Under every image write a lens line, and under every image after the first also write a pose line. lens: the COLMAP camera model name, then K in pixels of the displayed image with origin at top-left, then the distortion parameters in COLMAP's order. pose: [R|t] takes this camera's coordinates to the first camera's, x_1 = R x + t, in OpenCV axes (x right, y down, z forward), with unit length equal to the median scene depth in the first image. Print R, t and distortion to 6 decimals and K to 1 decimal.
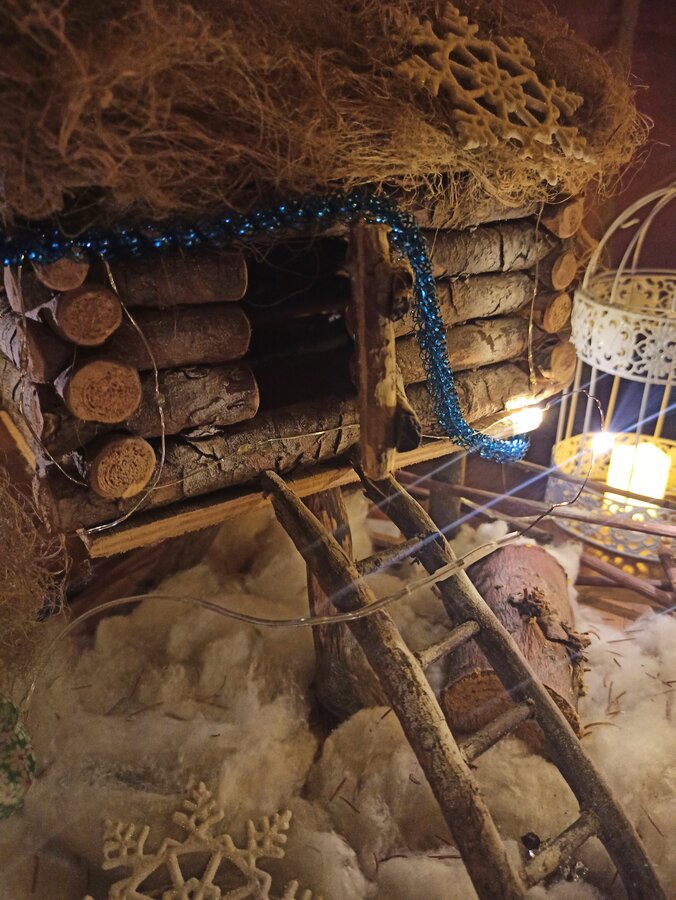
lens RADIAL K [[695.4, 0, 338.0], [0, 695.4, 450.0], [0, 0, 1]] dist [-0.008434, -0.015950]
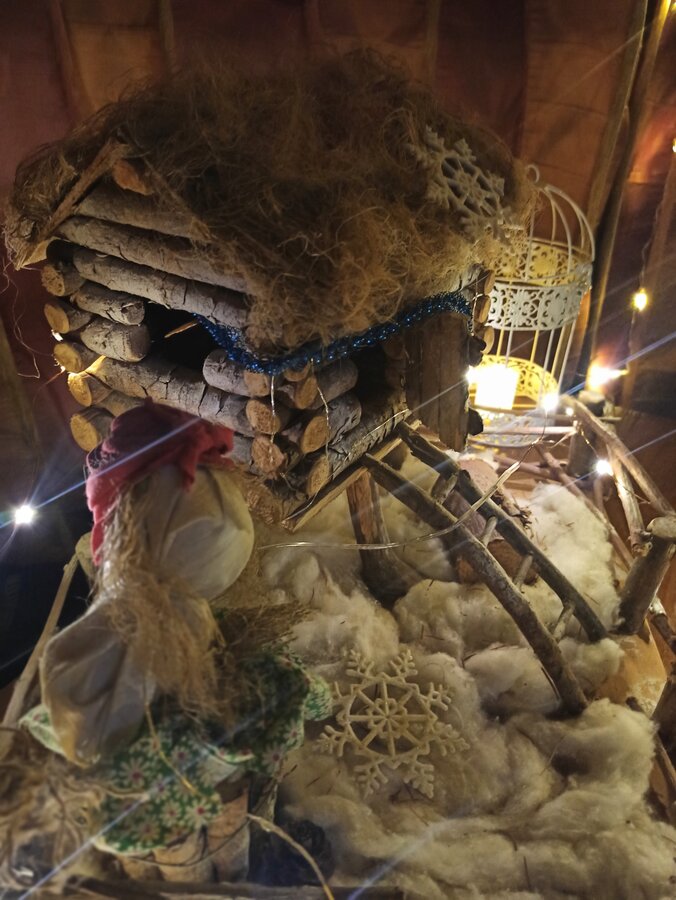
lens RADIAL K [[695.4, 0, 338.0], [0, 695.4, 450.0], [0, 0, 1]] dist [-0.008434, -0.015950]
pose [[0.930670, -0.190857, 0.312134, -0.654962], [0.139850, 0.973943, 0.178543, -0.270045], [-0.338077, -0.122513, 0.933110, -0.445548]]
